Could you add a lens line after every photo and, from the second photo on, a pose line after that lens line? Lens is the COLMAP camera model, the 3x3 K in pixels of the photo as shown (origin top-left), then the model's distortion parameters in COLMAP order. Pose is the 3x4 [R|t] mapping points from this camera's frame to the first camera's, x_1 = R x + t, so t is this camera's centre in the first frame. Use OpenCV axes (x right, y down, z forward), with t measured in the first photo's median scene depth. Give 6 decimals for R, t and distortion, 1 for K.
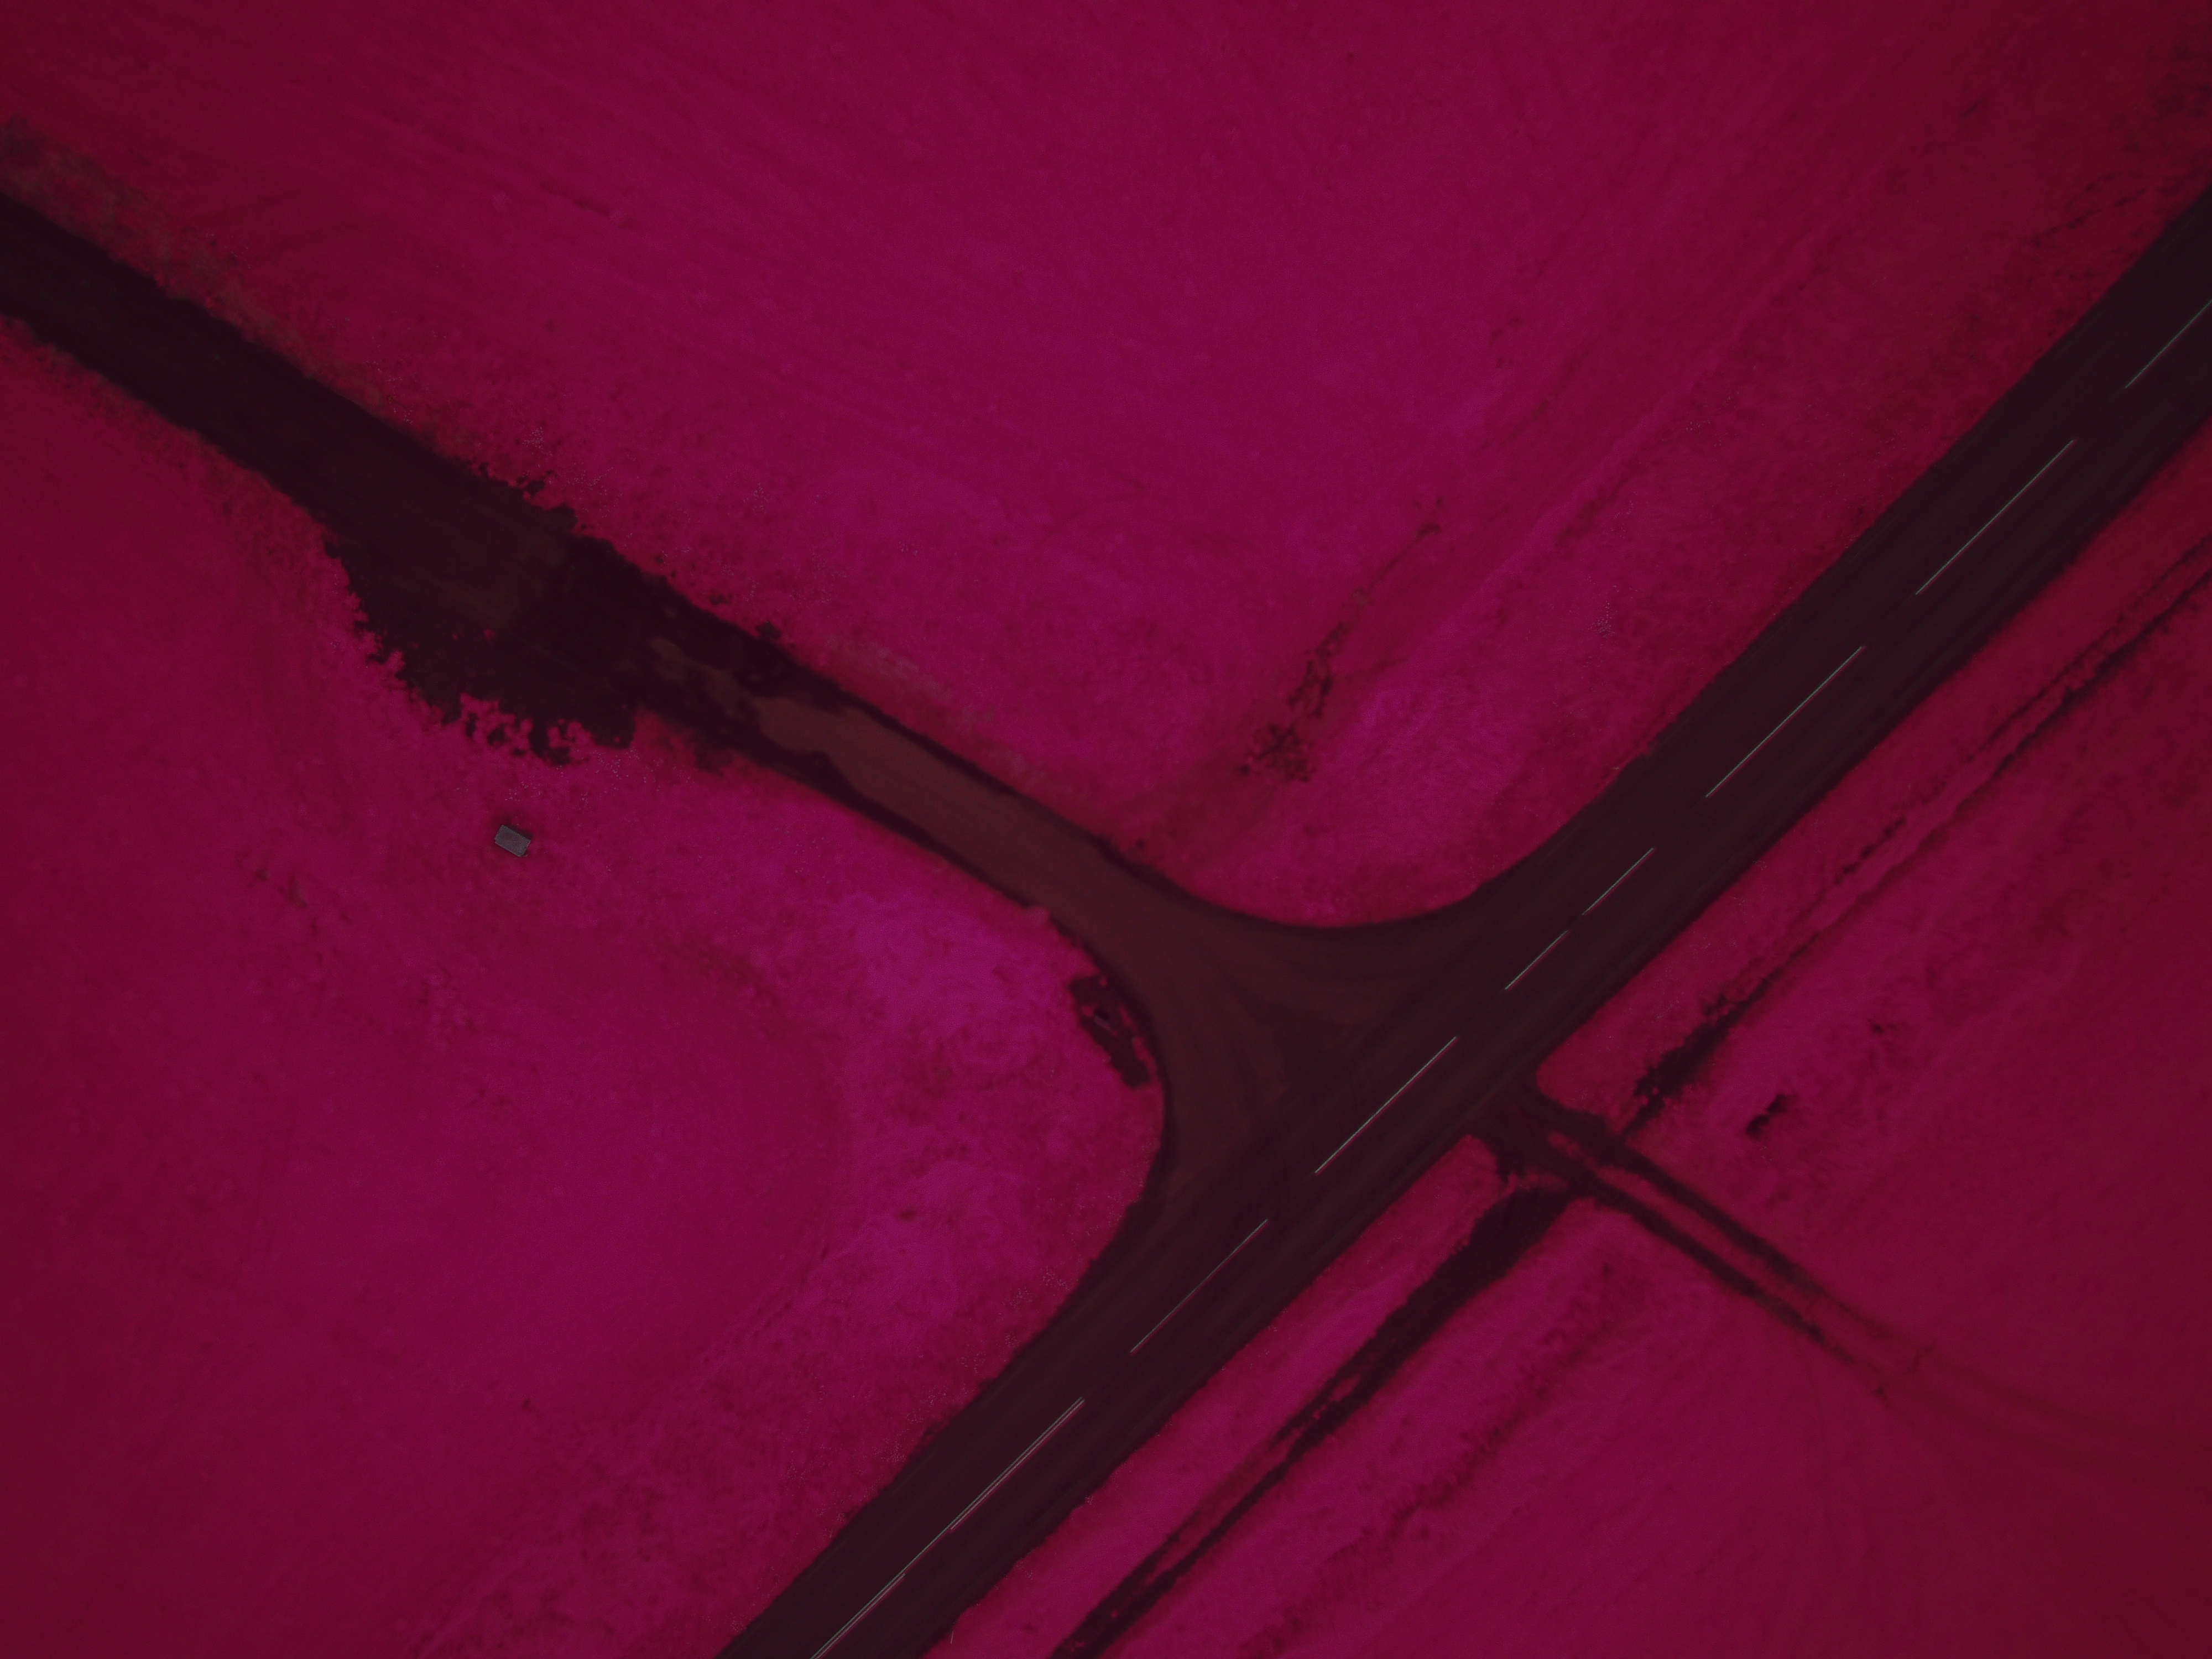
lens RADIAL K [[1205.9, 0, 1051.7], [0, 1205.9, 841.1], [0, 0, 1]] dist [0.048421, -0.045773]
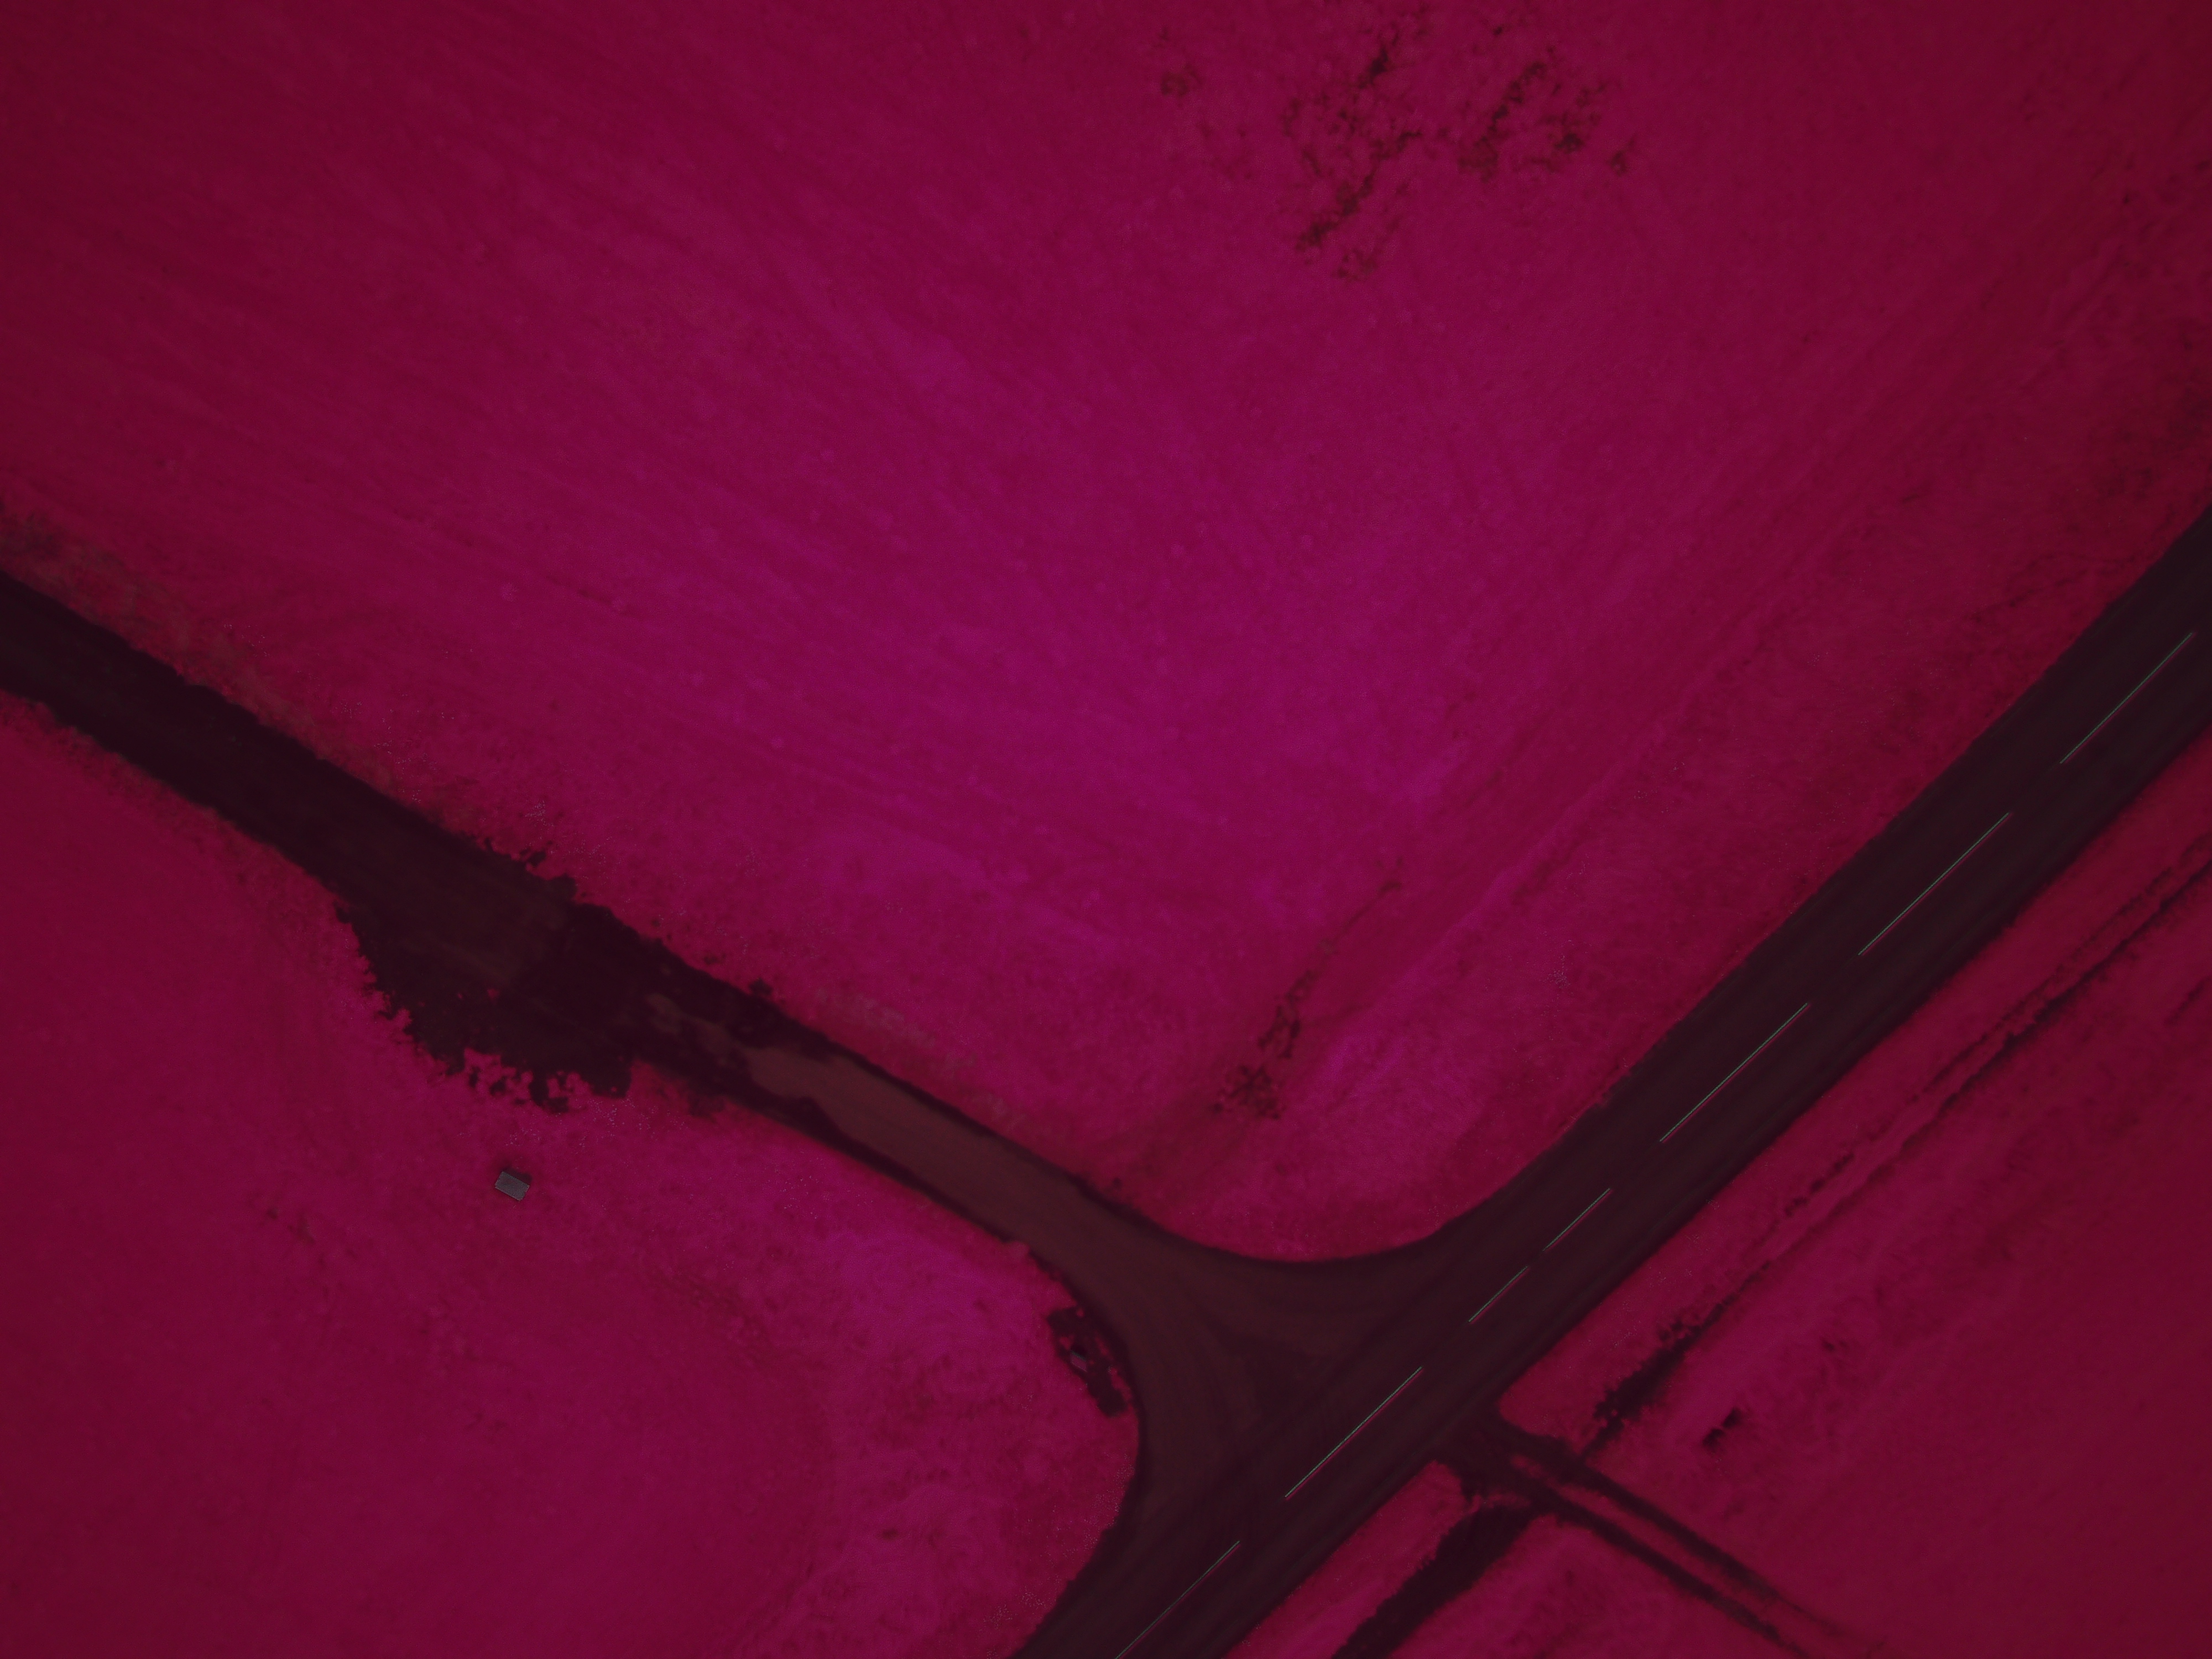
lens RADIAL K [[1205.9, 0, 1051.7], [0, 1205.9, 841.1], [0, 0, 1]] dist [0.048421, -0.045773]
pose [[0.999997, 0.000941, -0.002063, 0.020039], [-0.000965, 0.999934, -0.011434, -0.284308], [0.002052, 0.011436, 0.999932, -0.045013]]
